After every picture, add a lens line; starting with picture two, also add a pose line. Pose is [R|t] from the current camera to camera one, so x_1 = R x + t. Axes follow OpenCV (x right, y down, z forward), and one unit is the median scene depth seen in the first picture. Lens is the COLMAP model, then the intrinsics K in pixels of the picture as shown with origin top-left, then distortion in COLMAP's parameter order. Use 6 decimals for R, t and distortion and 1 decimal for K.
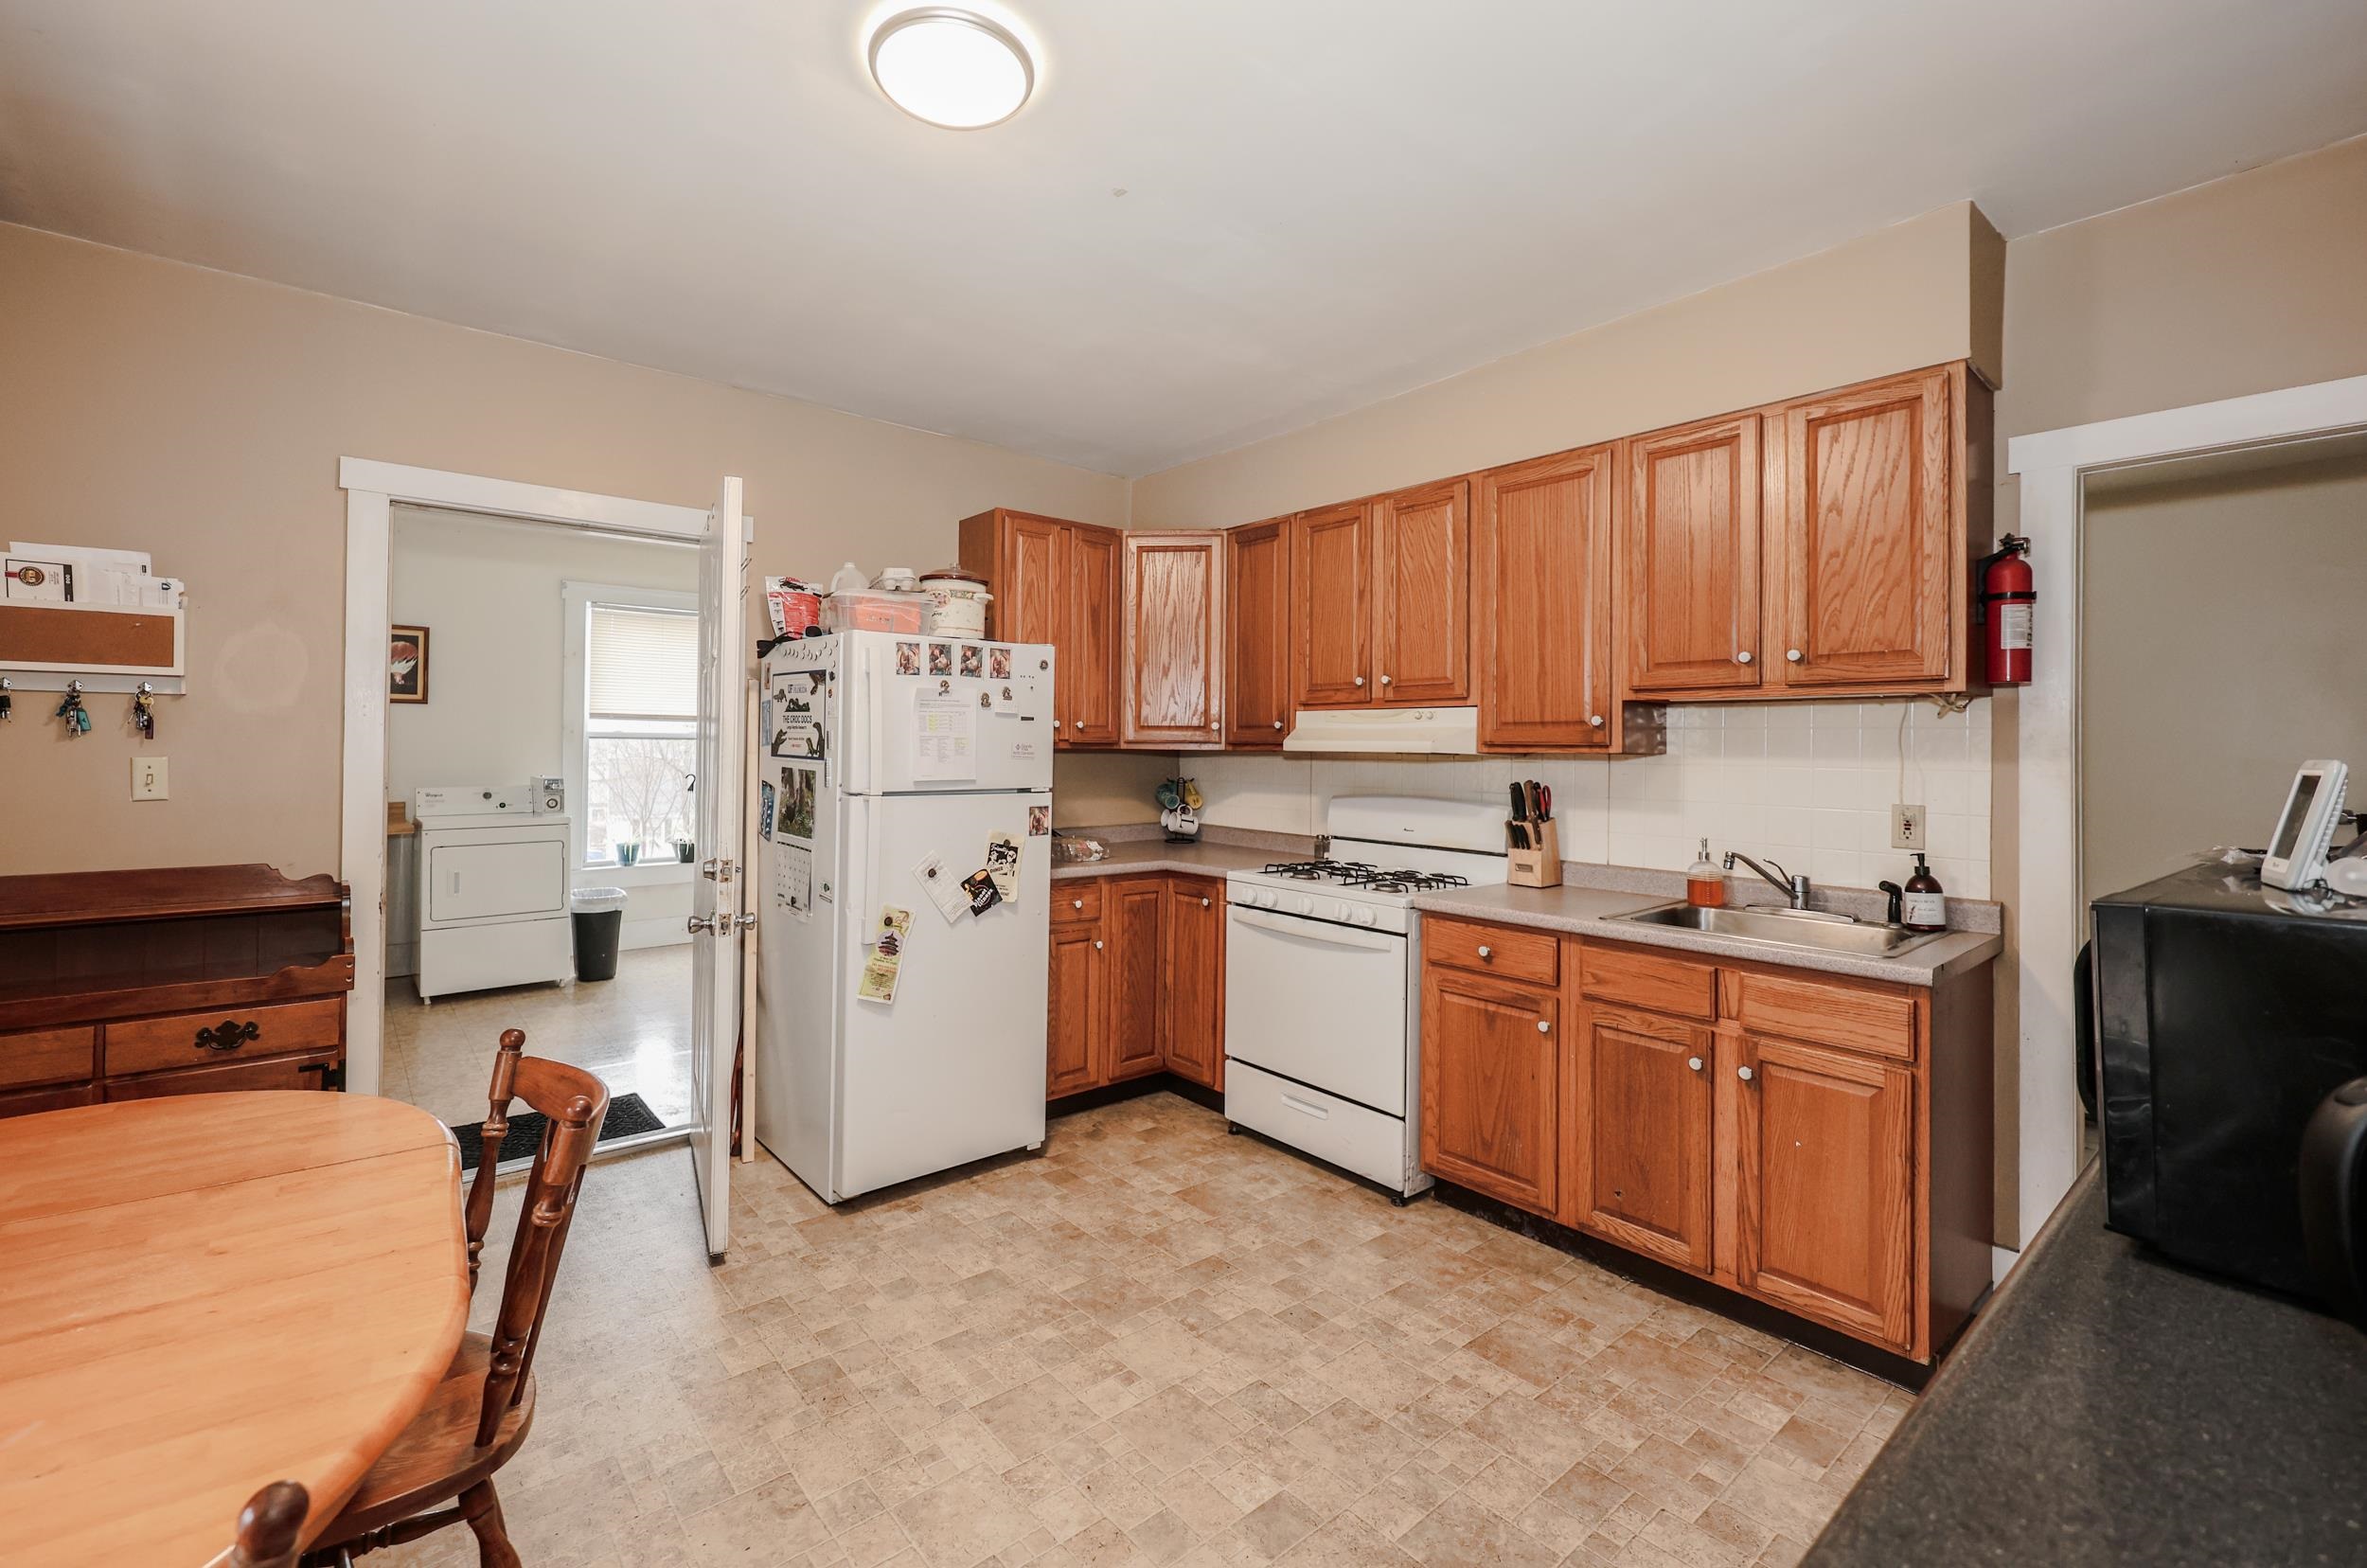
lens RADIAL K [[986.7, 0, 1180.1], [0, 986.7, 740.0], [0, 0, 1]] dist [0.000332, -0.000024]
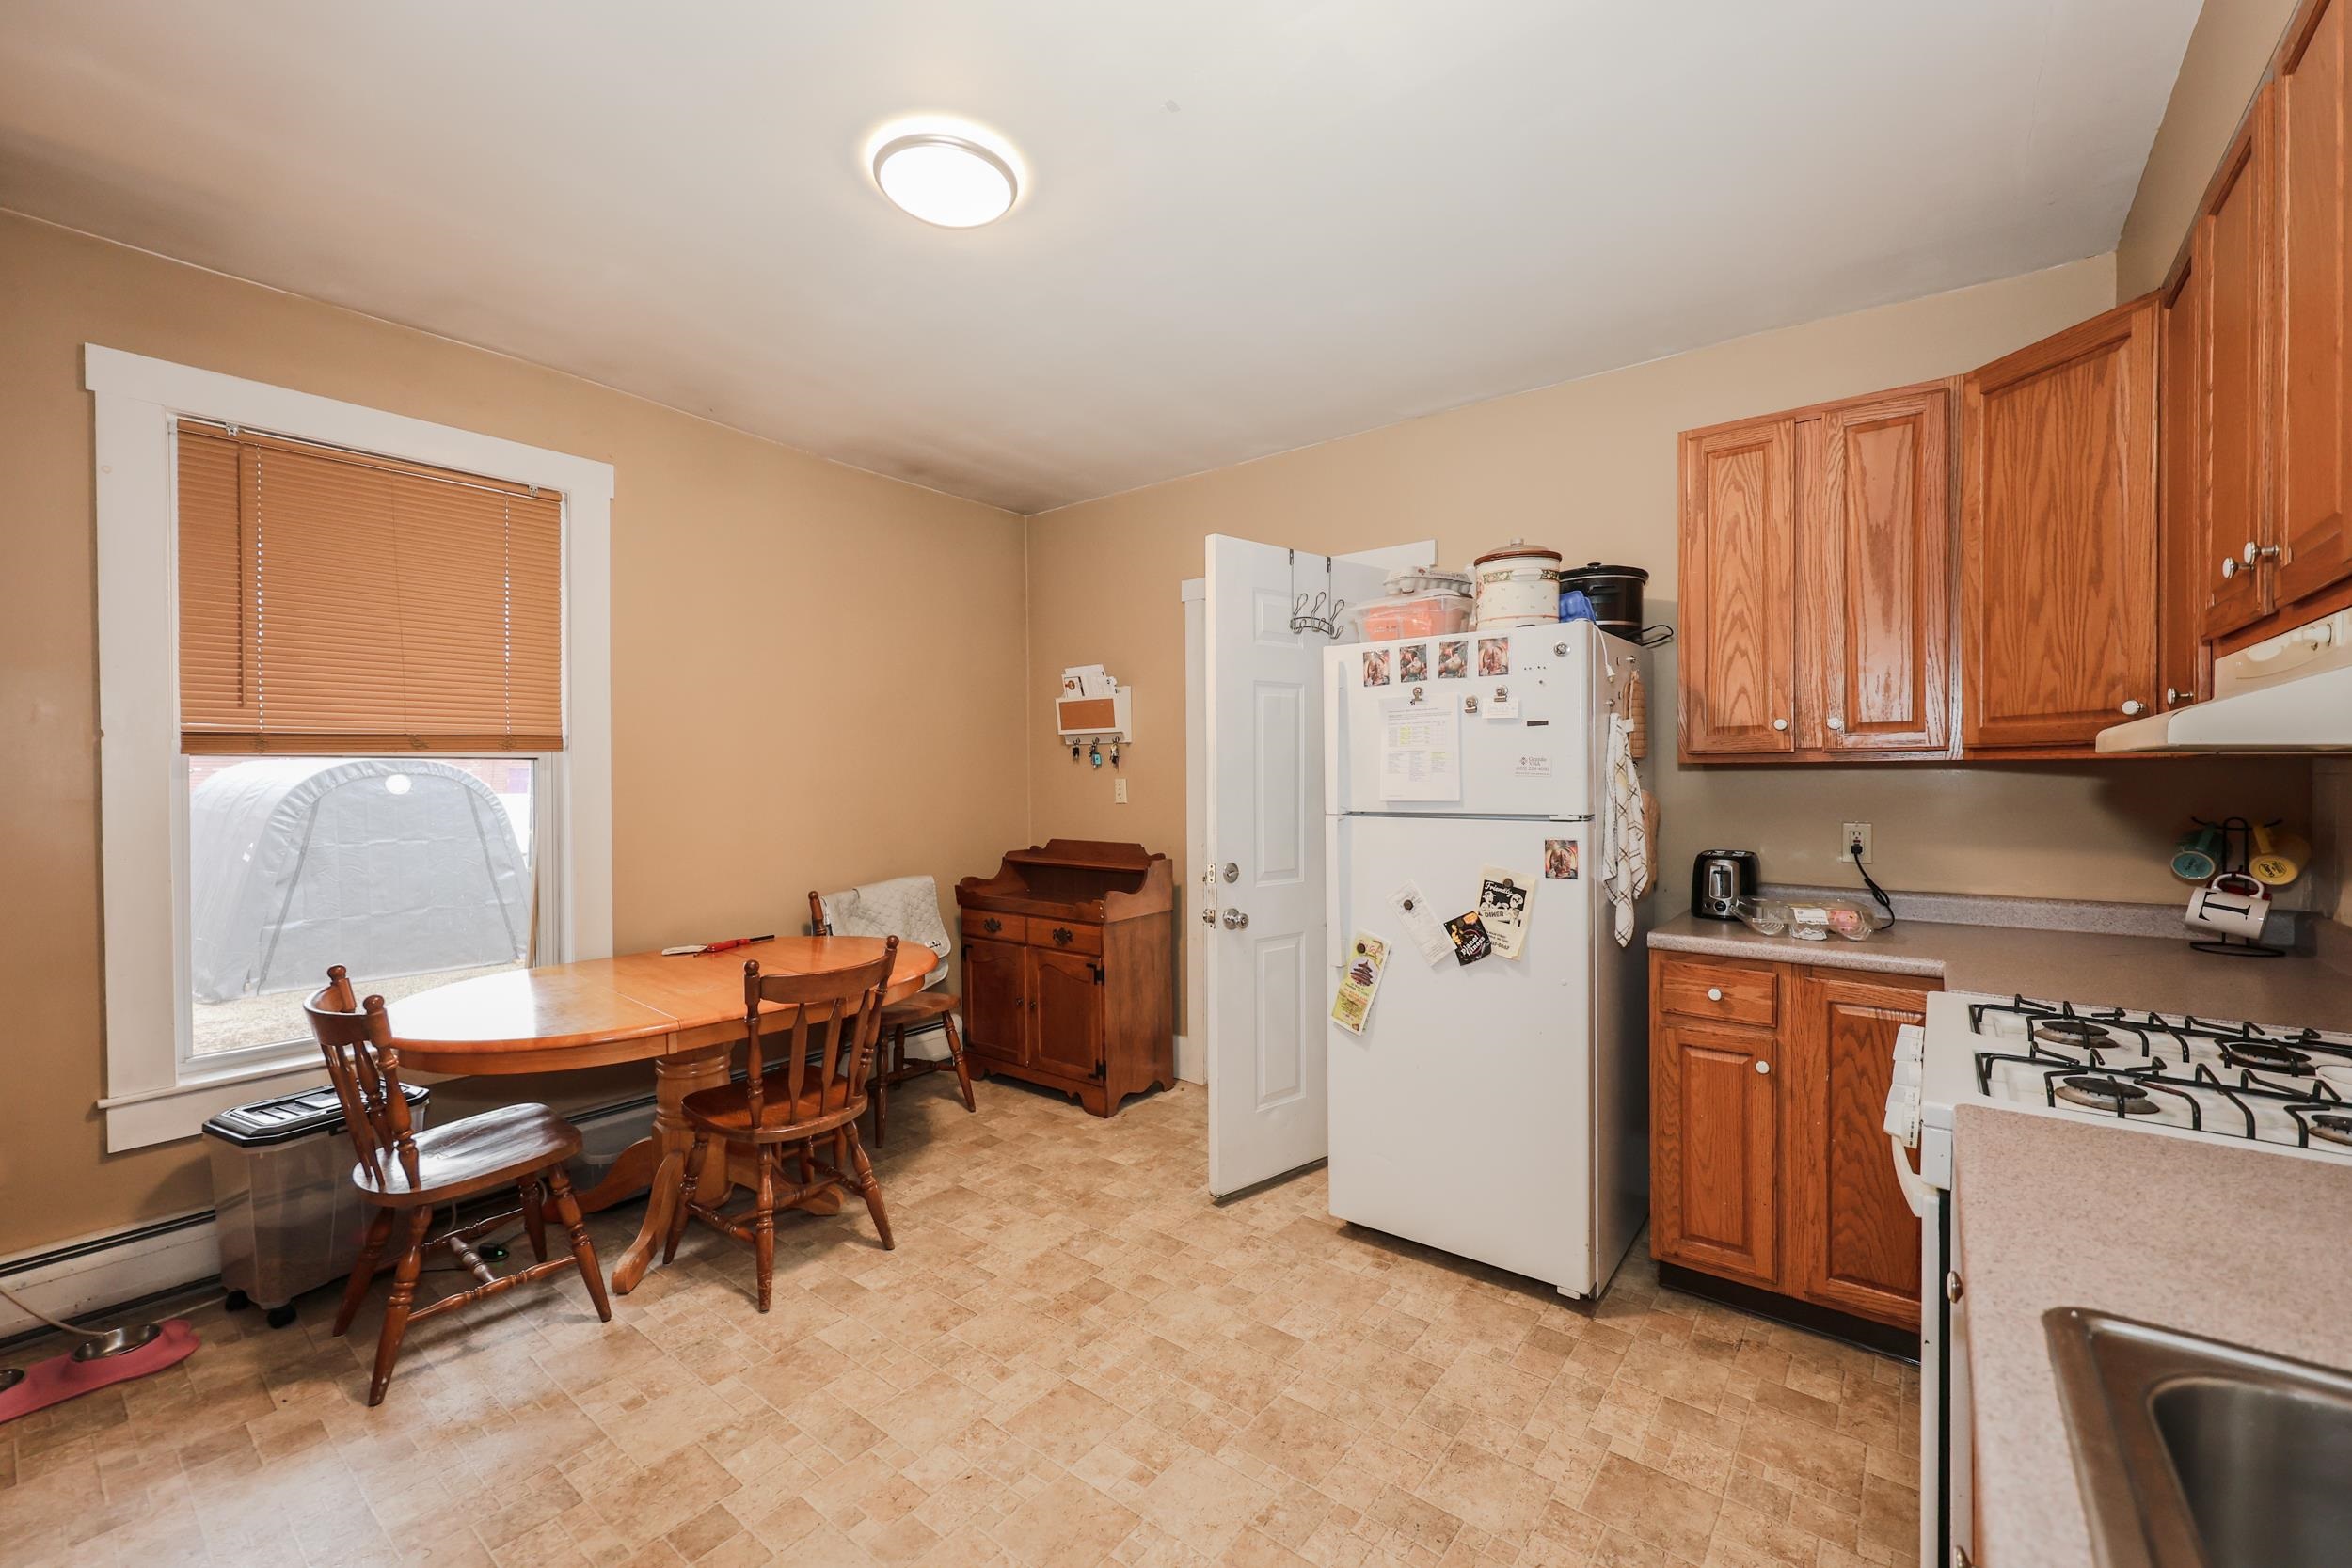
lens RADIAL K [[997.1, 0, 1178.8], [0, 997.1, 789.4], [0, 0, 1]] dist [-0.001059, 0.000274]
pose [[0.186469, 0.002142, -0.982459, 0.596290], [0.015917, 0.999860, 0.005201, 0.022709], [0.982332, -0.016608, 0.186408, 0.635005]]
